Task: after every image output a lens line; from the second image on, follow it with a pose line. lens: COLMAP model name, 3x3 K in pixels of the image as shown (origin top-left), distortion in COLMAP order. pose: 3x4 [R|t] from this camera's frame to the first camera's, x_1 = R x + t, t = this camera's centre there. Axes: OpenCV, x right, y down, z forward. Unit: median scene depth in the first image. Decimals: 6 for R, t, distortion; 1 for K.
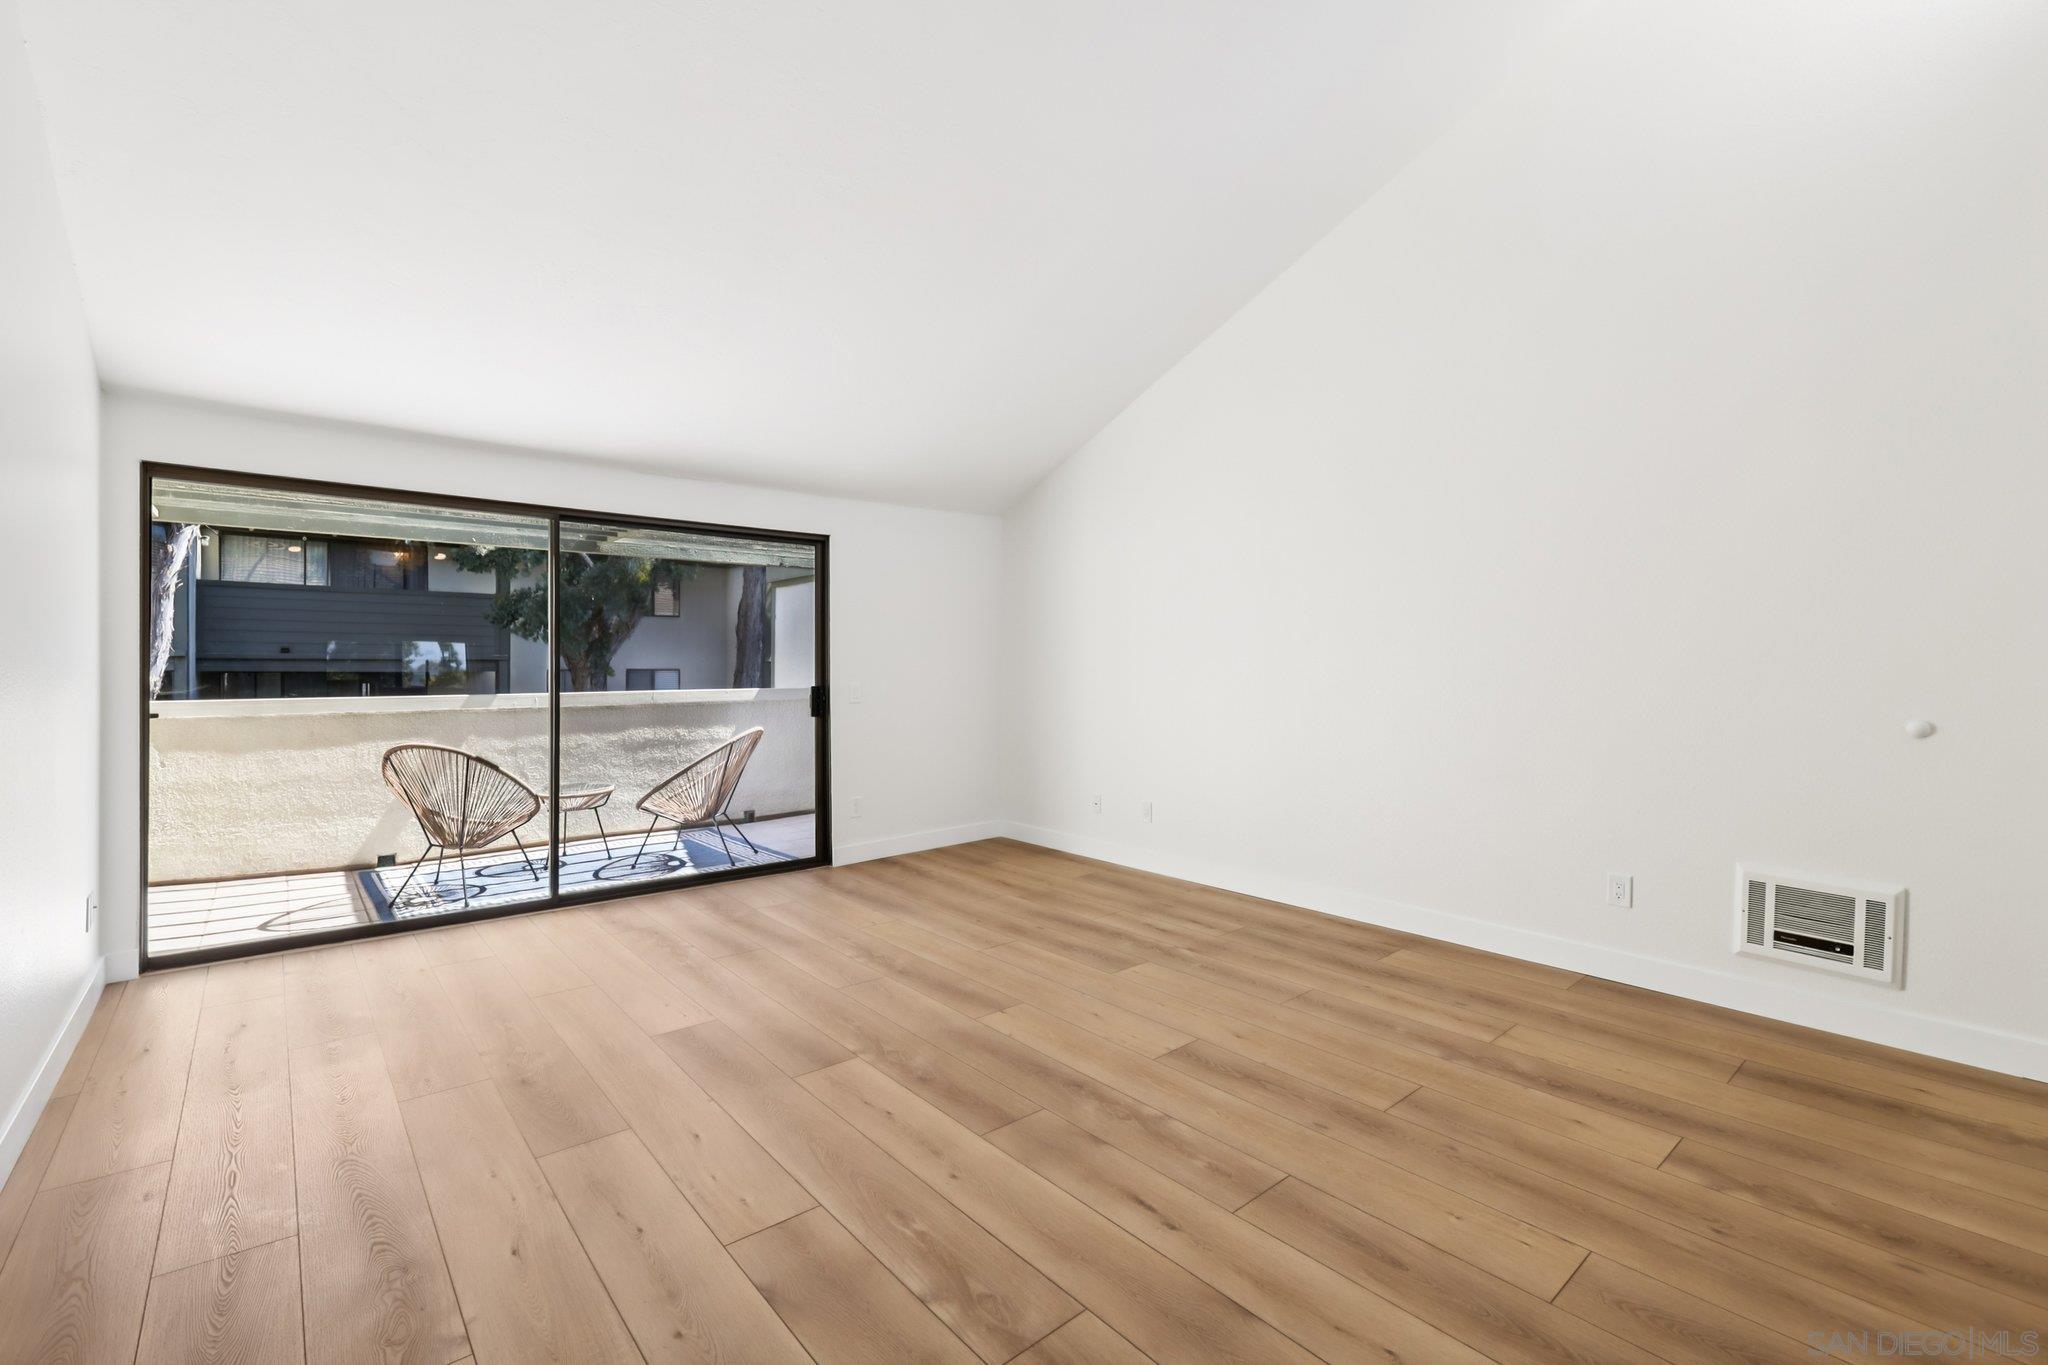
lens RADIAL K [[891.4, 0, 1020.9], [0, 891.4, 672.8], [0, 0, 1]] dist [0.001445, 0.000505]
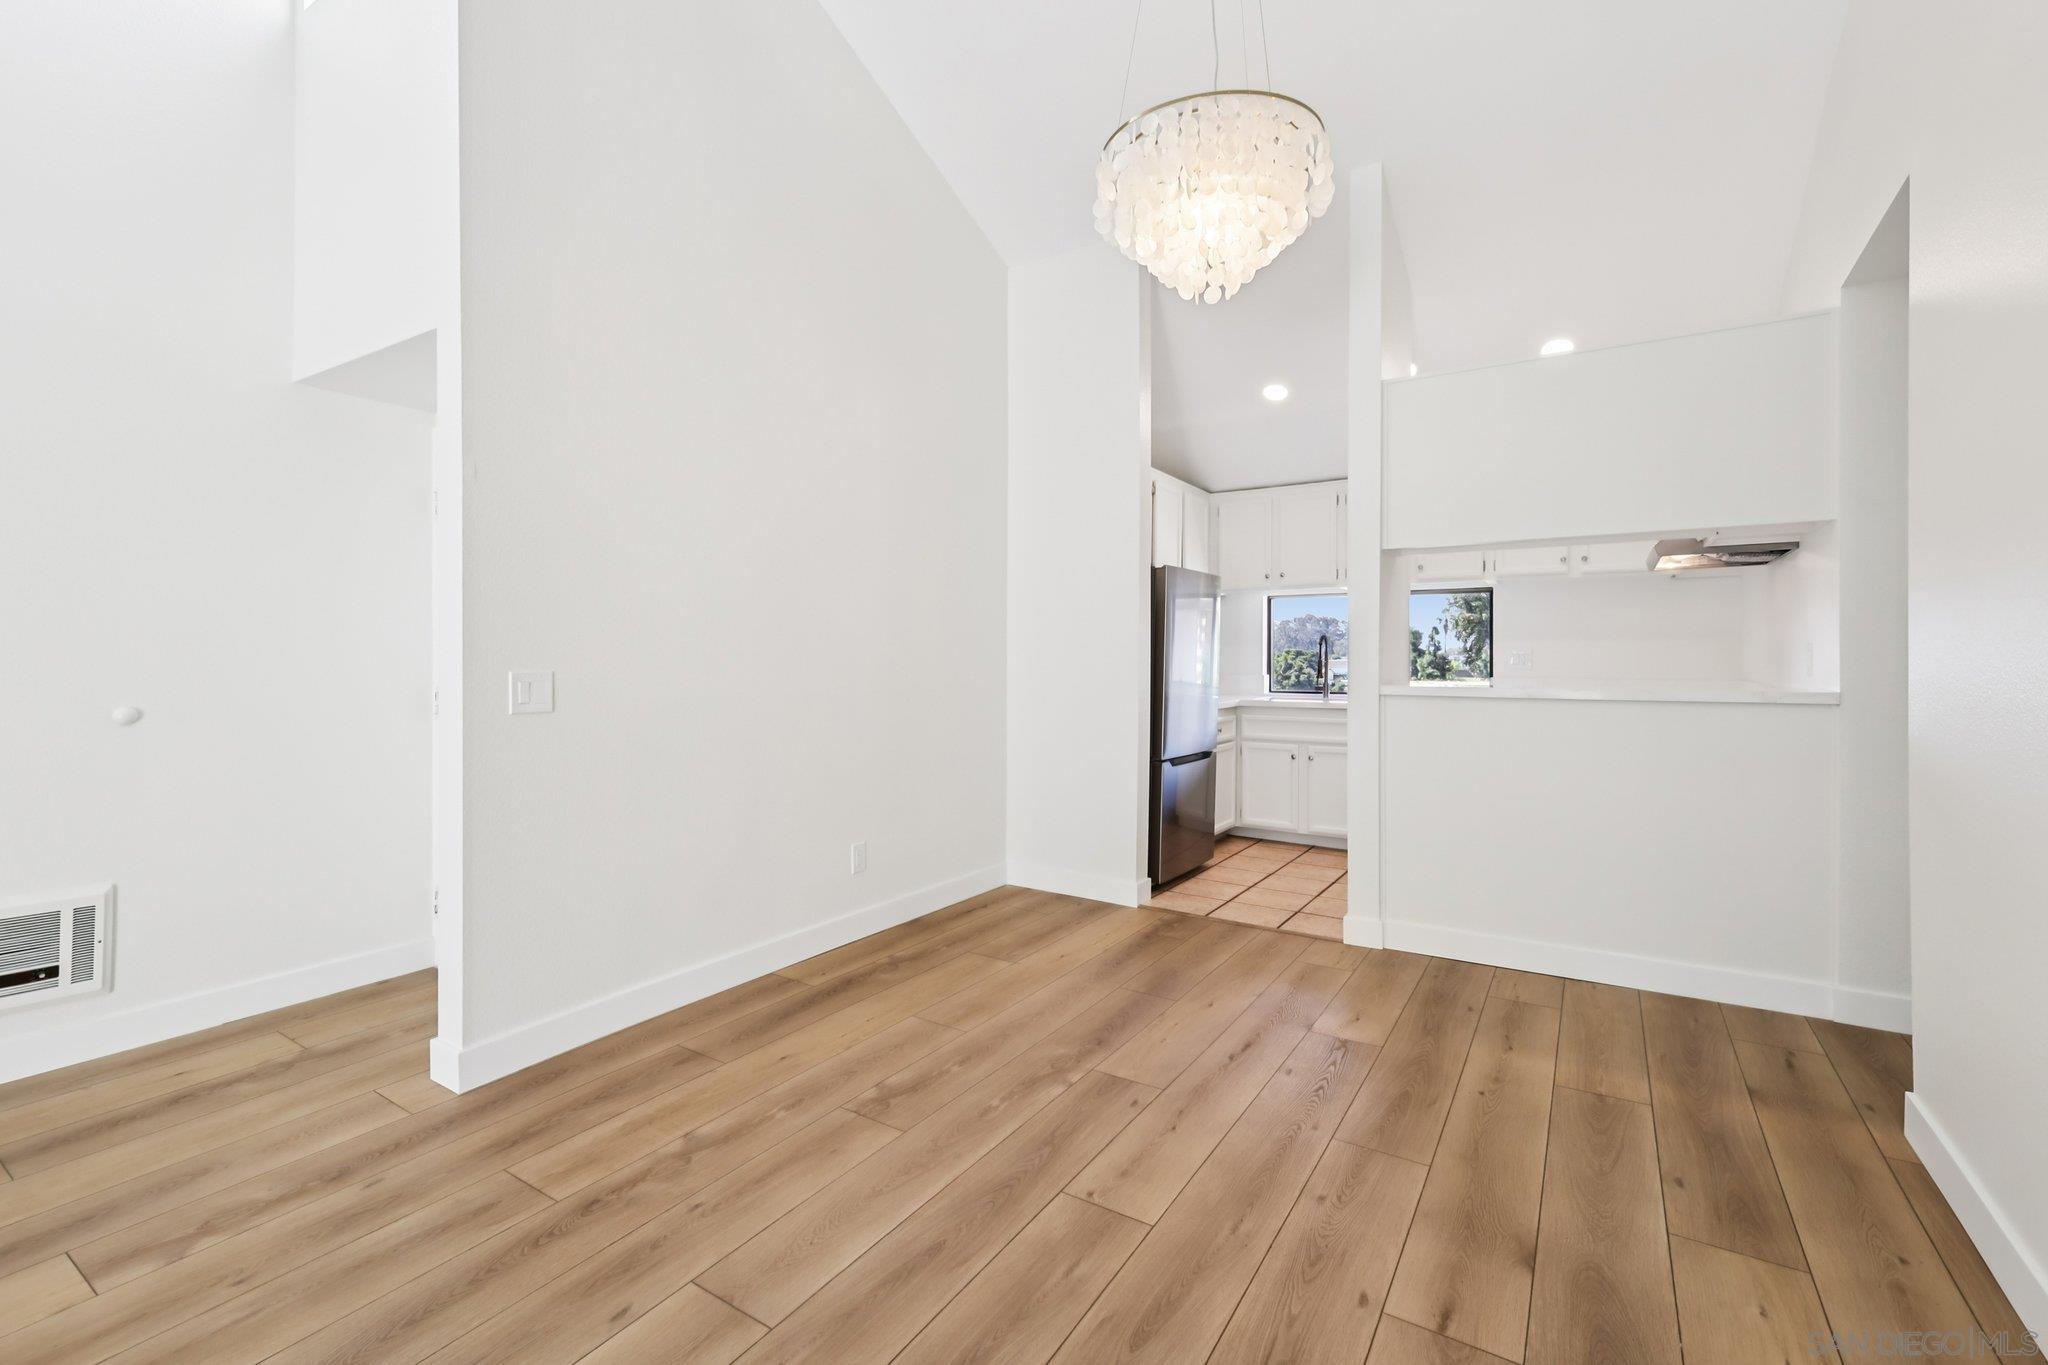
lens RADIAL K [[891.4, 0, 1031.4], [0, 891.4, 661.4], [0, 0, 1]] dist [0.001445, 0.000505]
pose [[-0.296926, -0.007908, 0.954868, -0.160605], [0.004884, 0.999940, 0.009800, -0.000777], [-0.954888, 0.007573, -0.296870, 0.263784]]
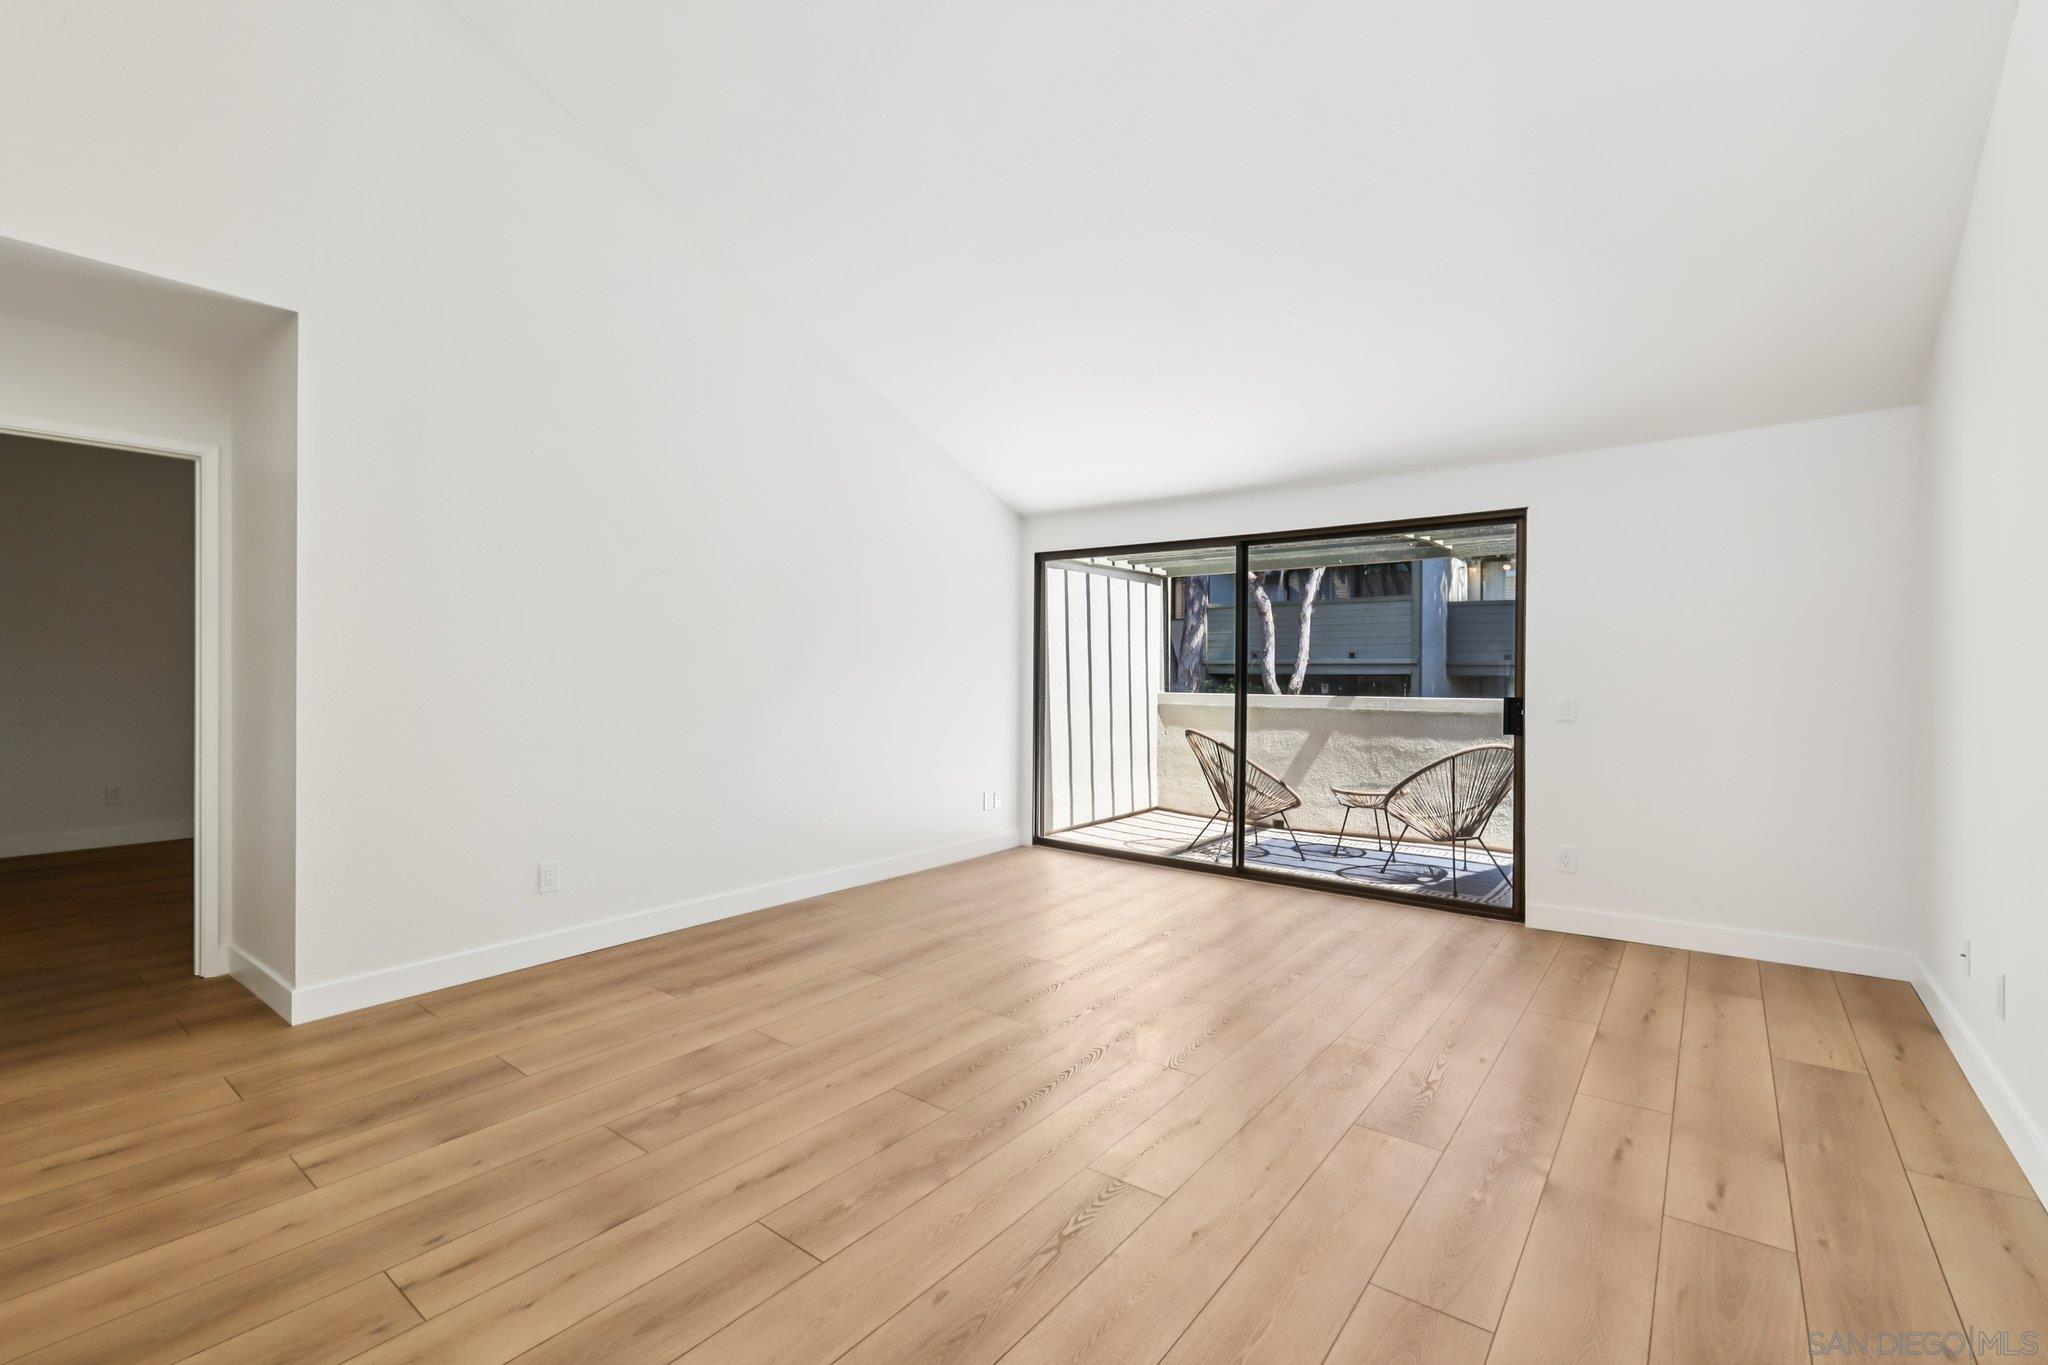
lens RADIAL K [[891.4, 0, 1028.1], [0, 891.4, 678.5], [0, 0, 1]] dist [0.001445, 0.000505]
pose [[0.206086, 0.011417, -0.978467, 0.690304], [-0.011572, 0.999890, 0.009230, -0.006351], [0.978466, 0.009420, 0.206195, 0.592345]]
